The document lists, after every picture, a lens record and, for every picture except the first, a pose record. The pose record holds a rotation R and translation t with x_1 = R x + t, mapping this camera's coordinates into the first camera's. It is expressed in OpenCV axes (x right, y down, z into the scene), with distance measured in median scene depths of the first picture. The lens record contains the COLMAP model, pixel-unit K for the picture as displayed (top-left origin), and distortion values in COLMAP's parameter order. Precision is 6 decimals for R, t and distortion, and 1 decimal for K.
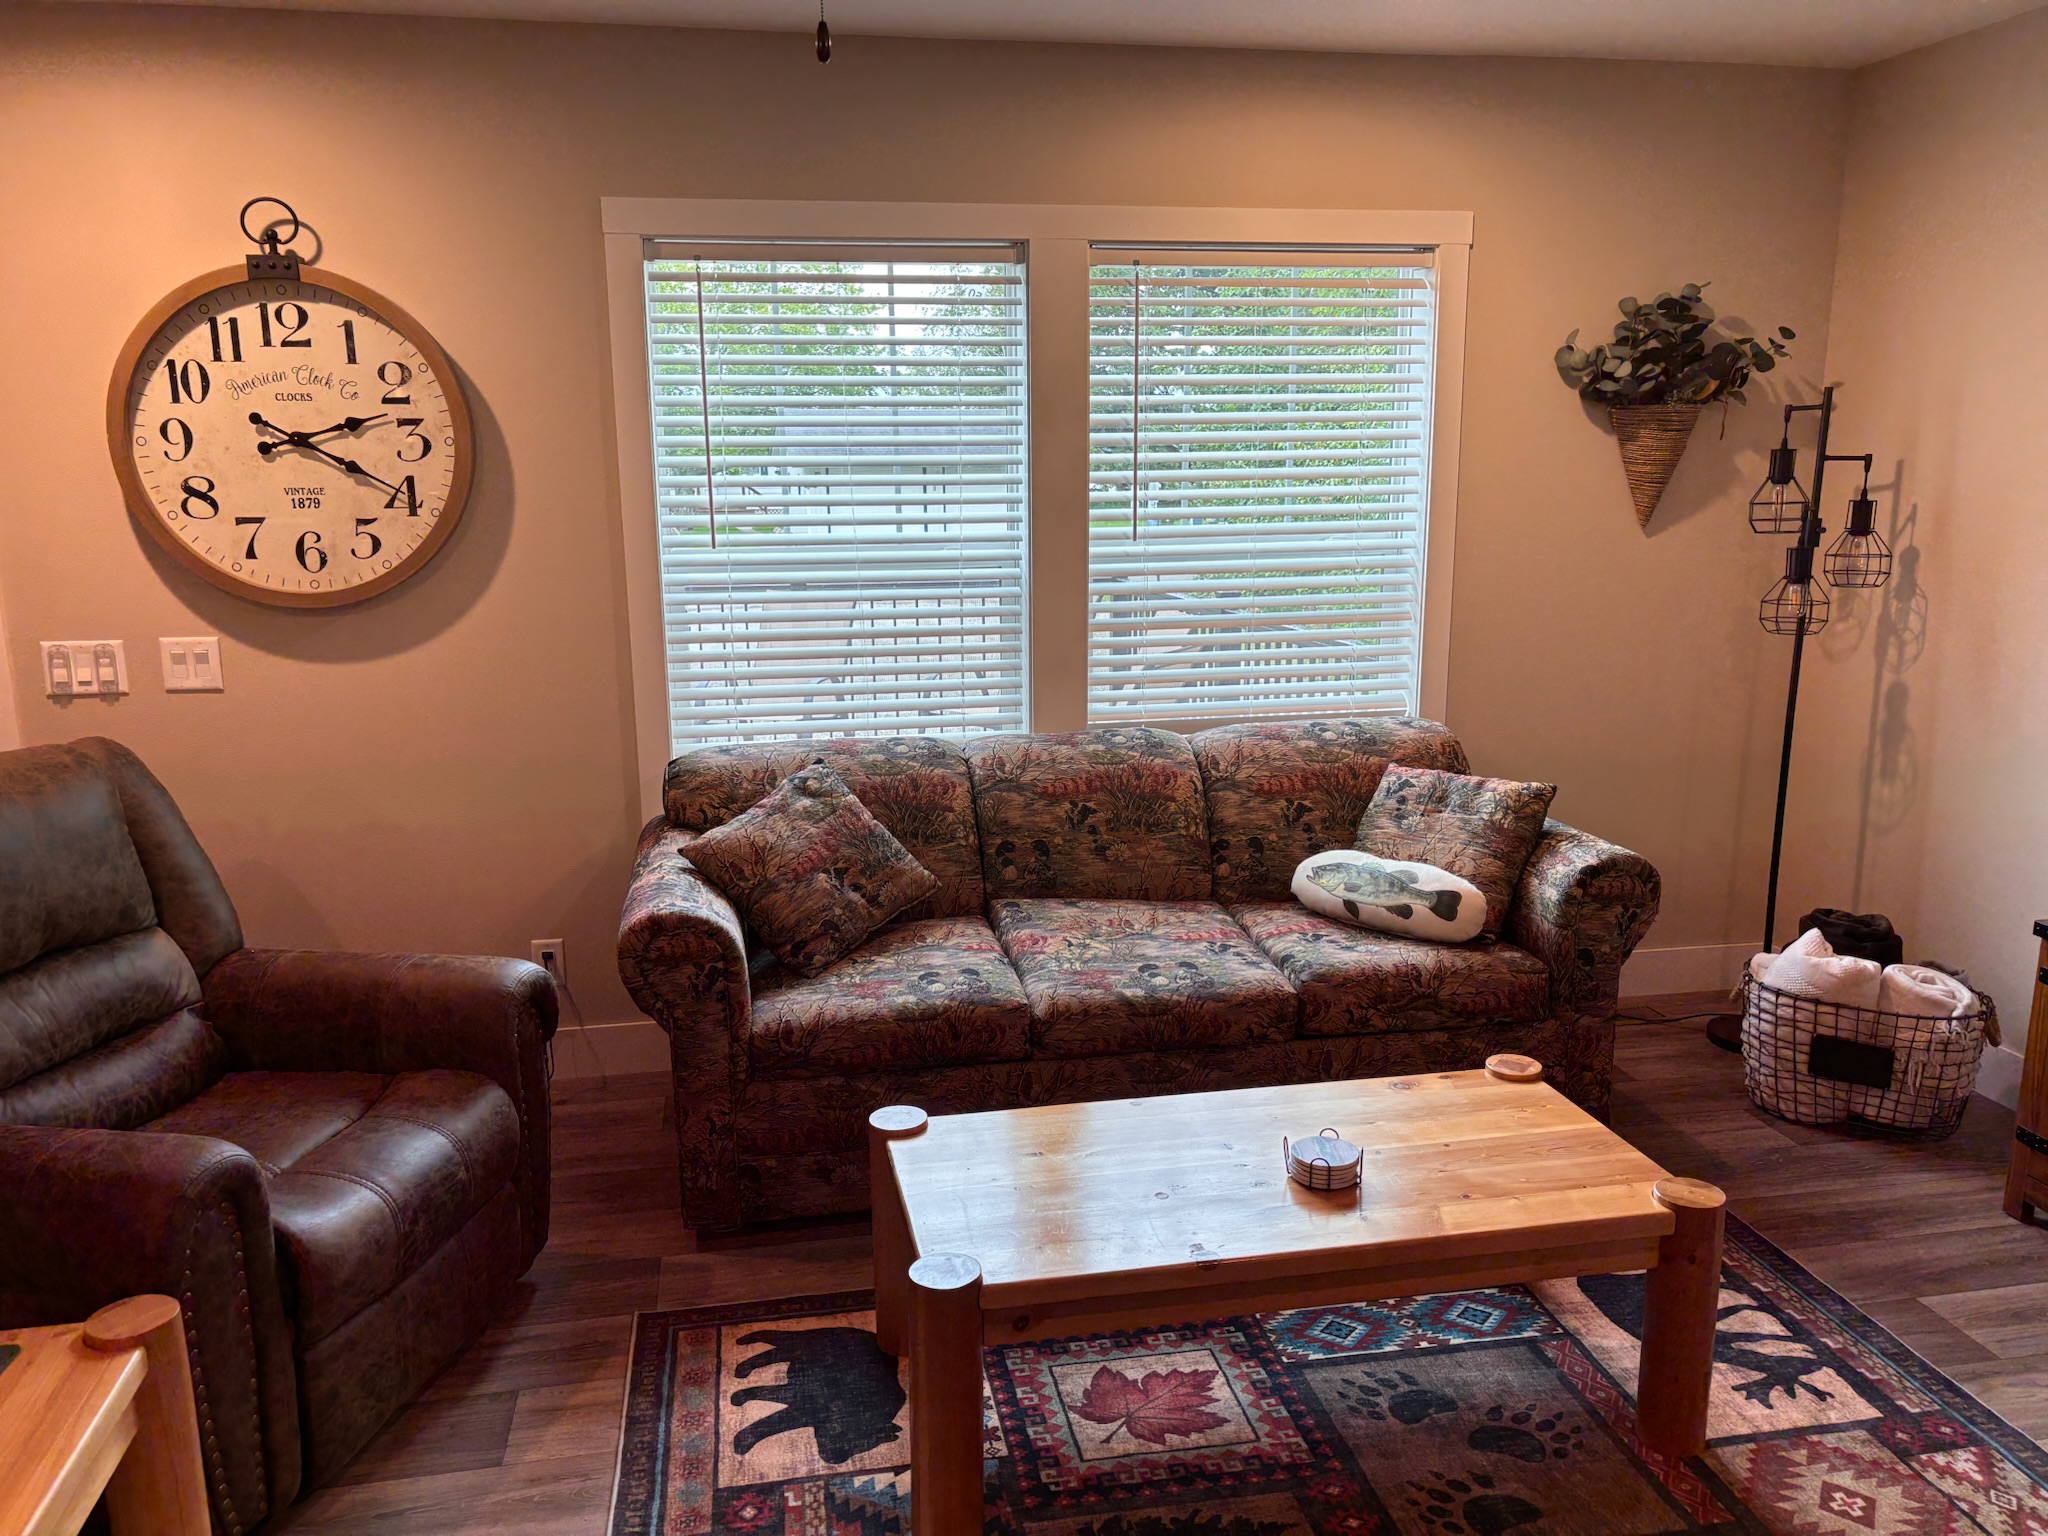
lens RADIAL K [[1541.1, 0, 1023.8], [0, 1541.1, 776.4], [0, 0, 1]] dist [0.052343, -0.041785]
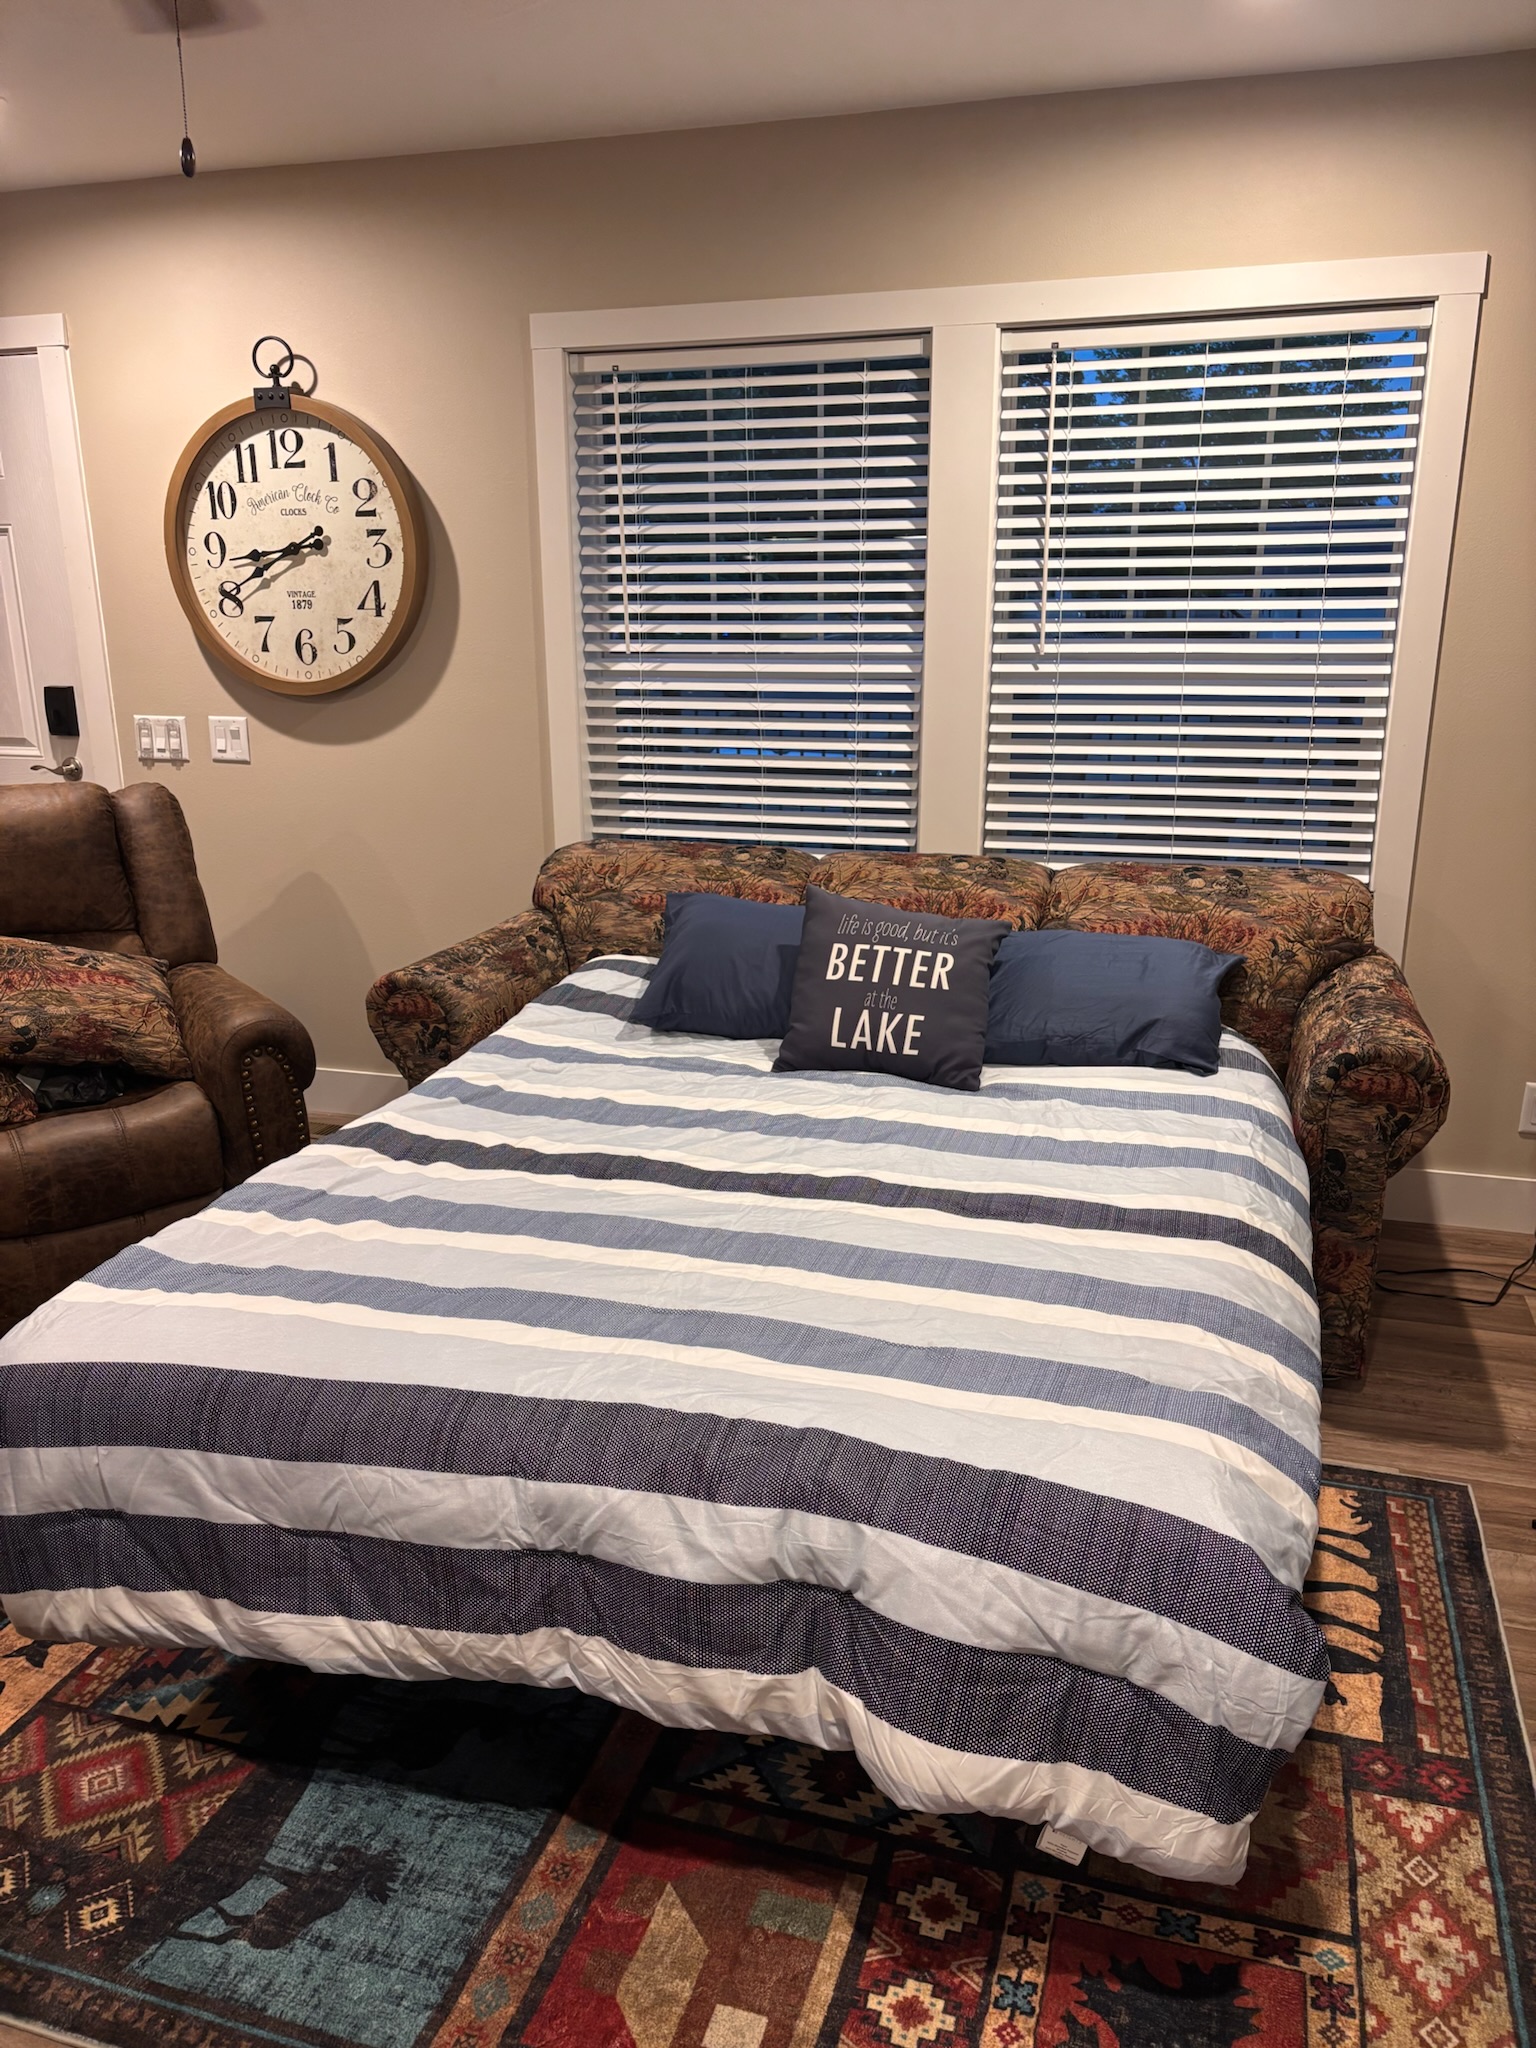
lens RADIAL K [[1541.1, 0, 749.8], [0, 1541.1, 1030.1], [0, 0, 1]] dist [0.052343, -0.041785]
pose [[0.882314, 0.130697, -0.452150, 0.416945], [-0.098262, 0.990653, 0.094609, -0.001250], [0.460289, -0.039045, 0.886910, 0.104333]]
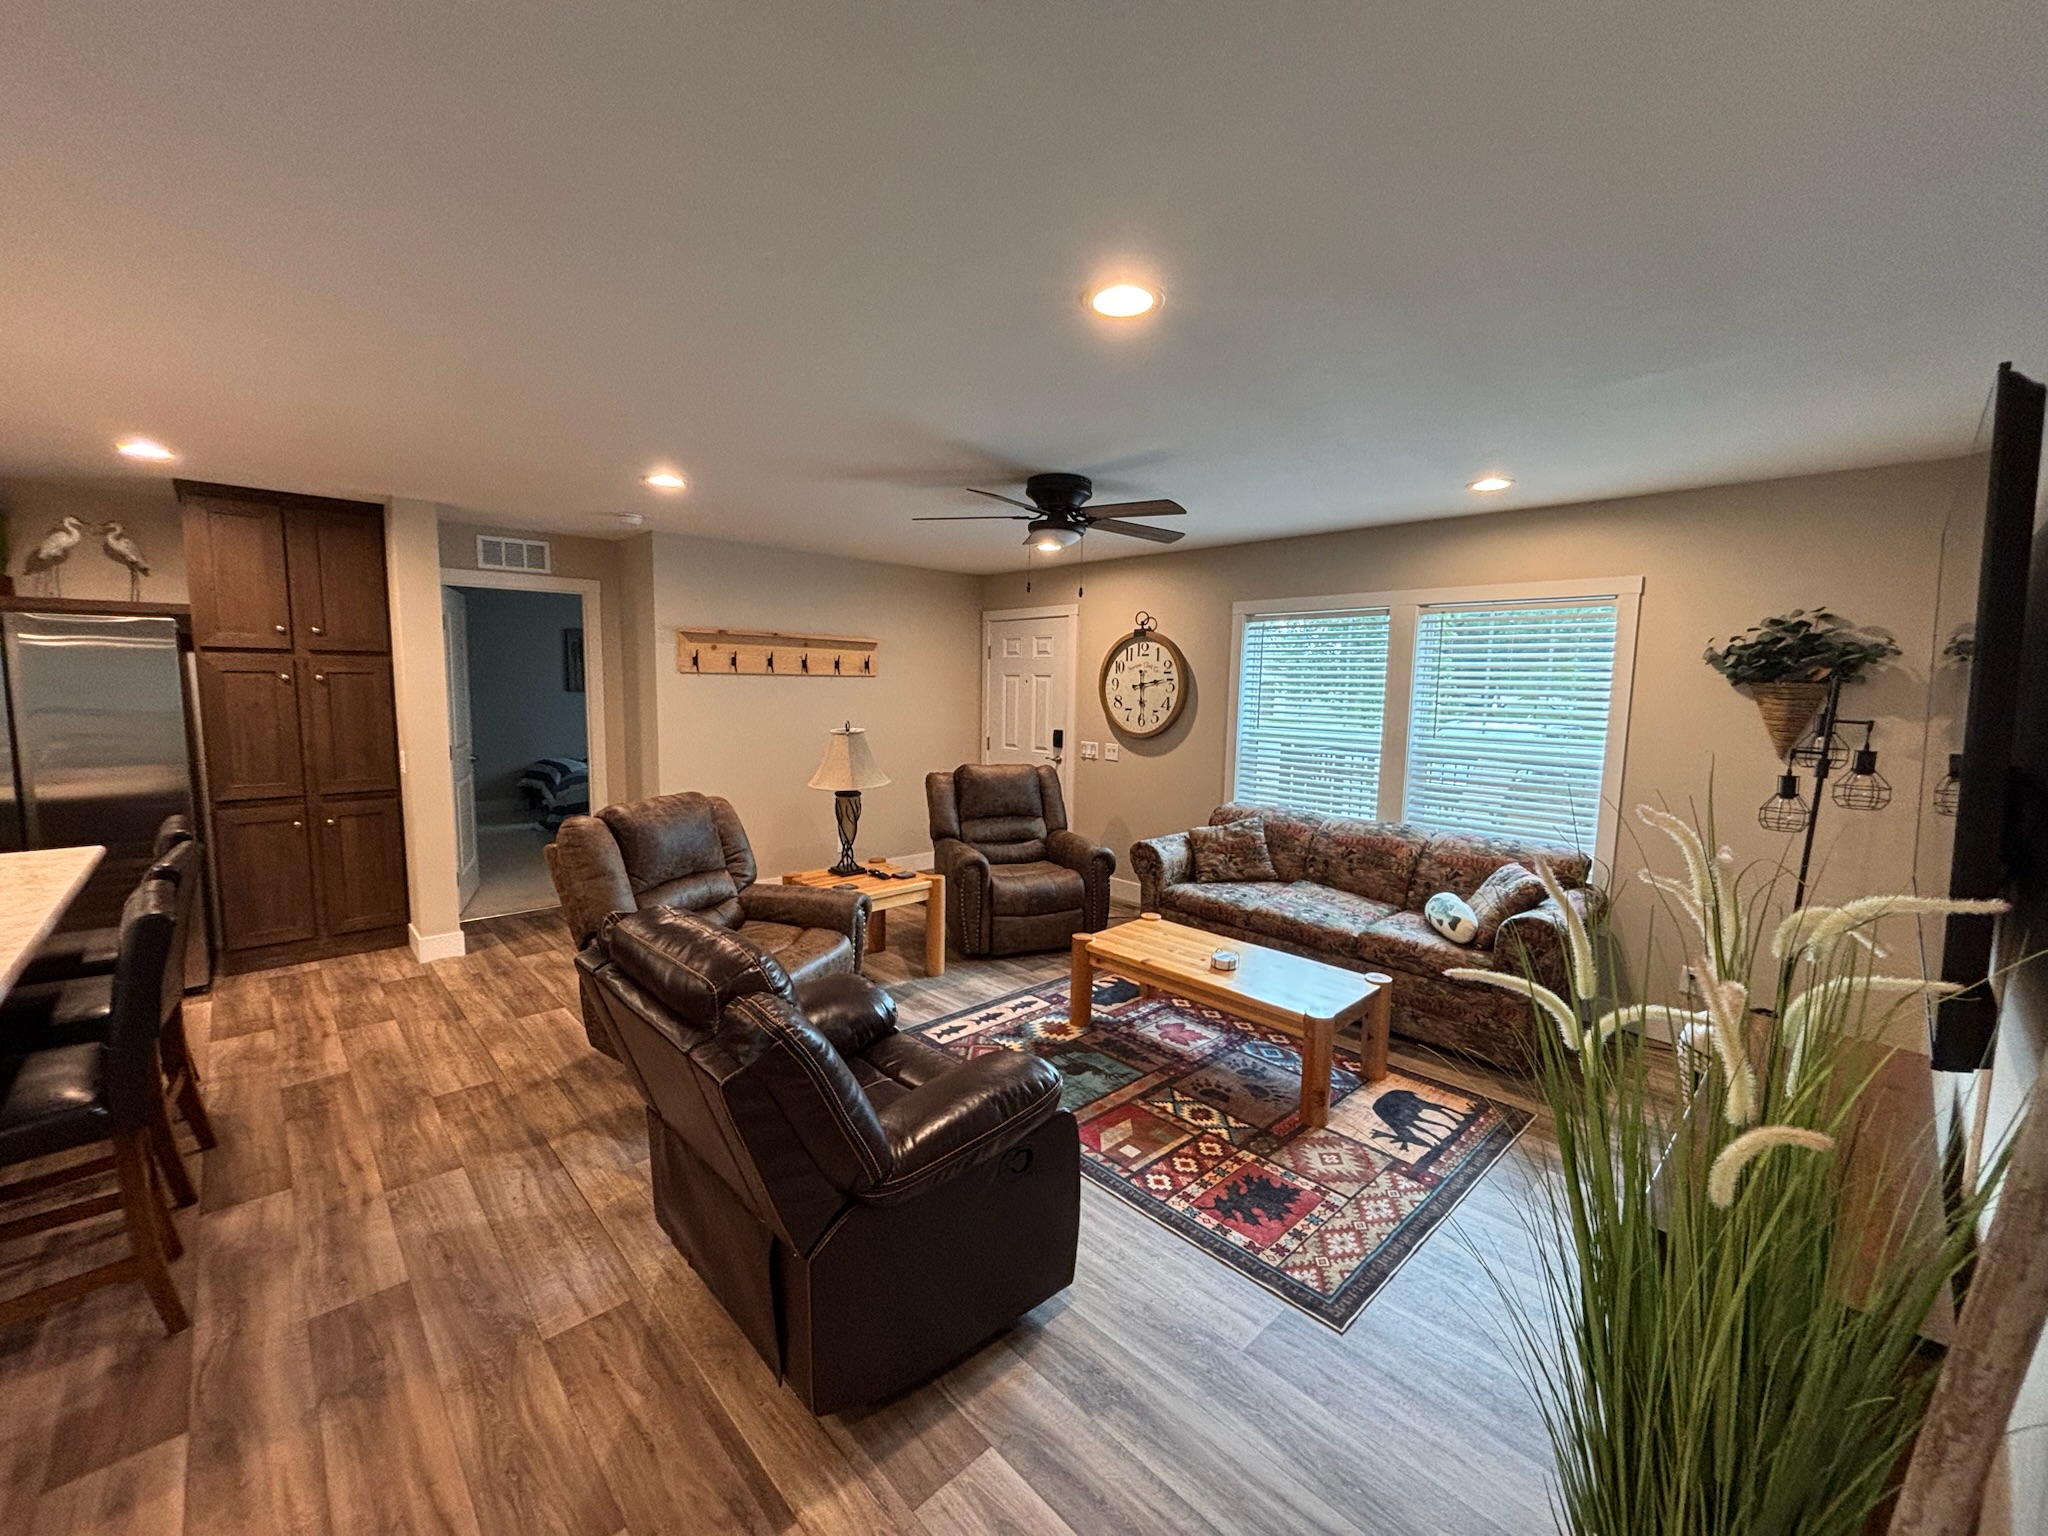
lens RADIAL K [[828.3, 0, 1028.1], [0, 828.3, 765.0], [0, 0, 1]] dist [0.006725, -0.001410]
pose [[0.546465, 0.106719, -0.830654, 0.819539], [-0.188267, 0.982115, 0.002322, -0.017626], [0.816046, 0.155116, 0.556783, -0.093838]]
